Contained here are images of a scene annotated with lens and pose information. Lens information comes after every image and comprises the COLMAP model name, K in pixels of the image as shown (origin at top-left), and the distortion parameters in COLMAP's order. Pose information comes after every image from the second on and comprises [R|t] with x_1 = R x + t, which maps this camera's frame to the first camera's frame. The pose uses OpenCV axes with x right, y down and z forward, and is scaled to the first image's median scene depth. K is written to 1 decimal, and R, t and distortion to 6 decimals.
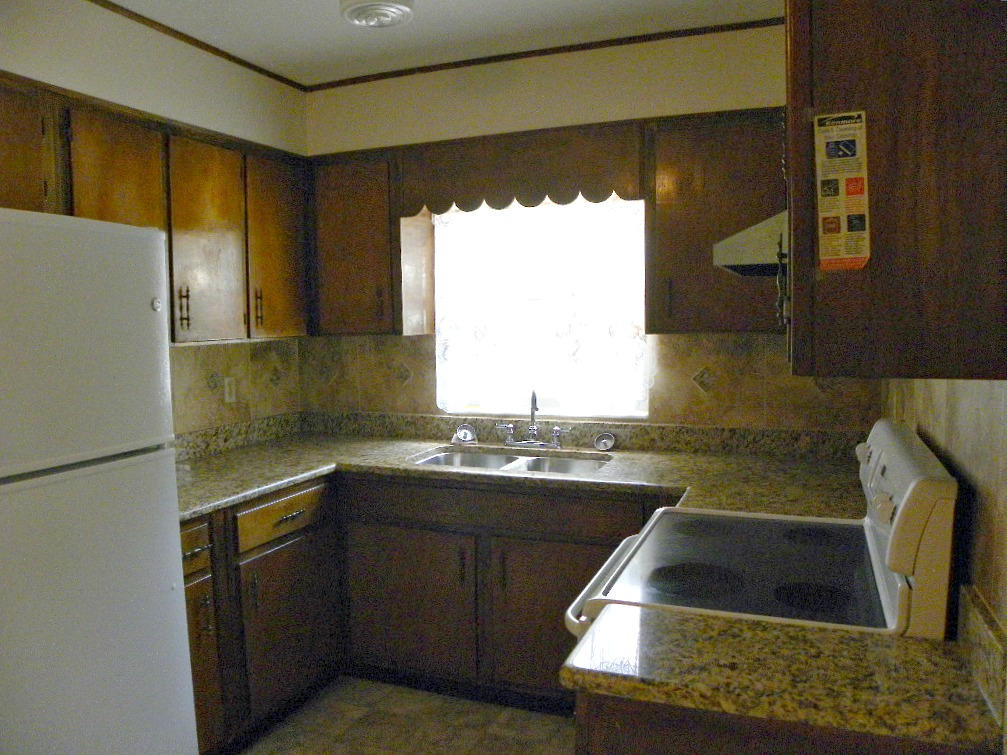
lens RADIAL K [[774.8, 0, 502.7], [0, 774.8, 379.9], [0, 0, 1]] dist [-0.136632, 0.062942]
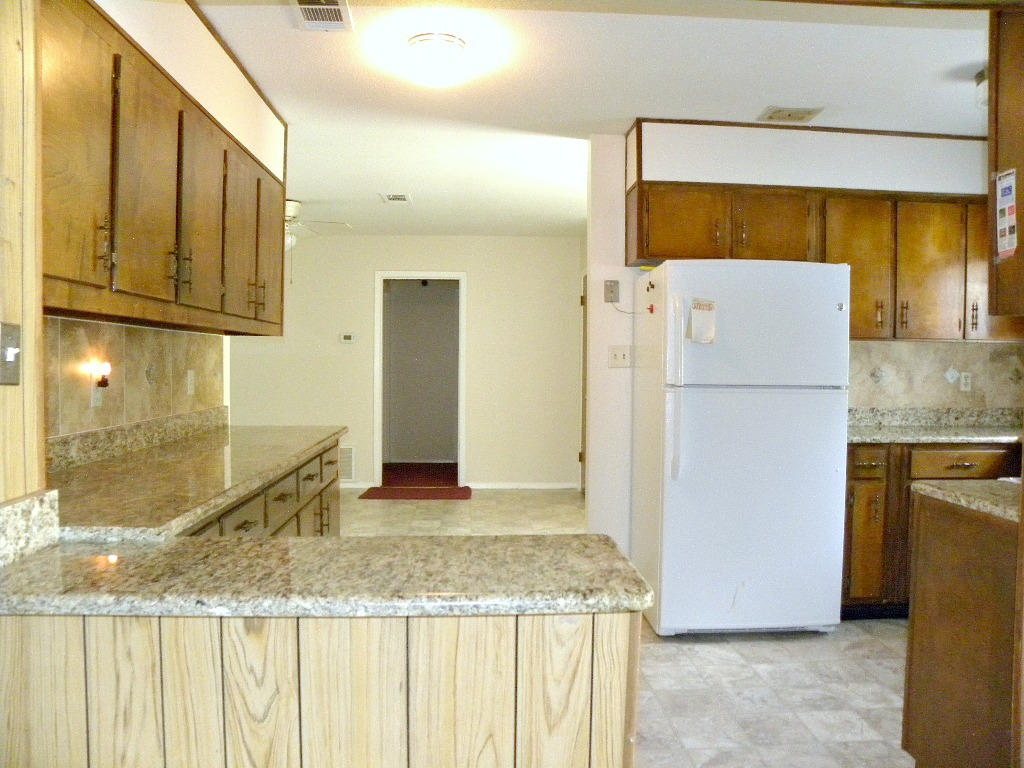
lens RADIAL K [[787.8, 0, 511.2], [0, 787.8, 386.5], [0, 0, 1]] dist [-0.136632, 0.062942]
pose [[0.420341, 0.043693, -0.906313, 0.655237], [-0.087463, 0.996140, 0.007459, 0.106830], [0.903141, 0.076134, 0.422540, -0.341867]]
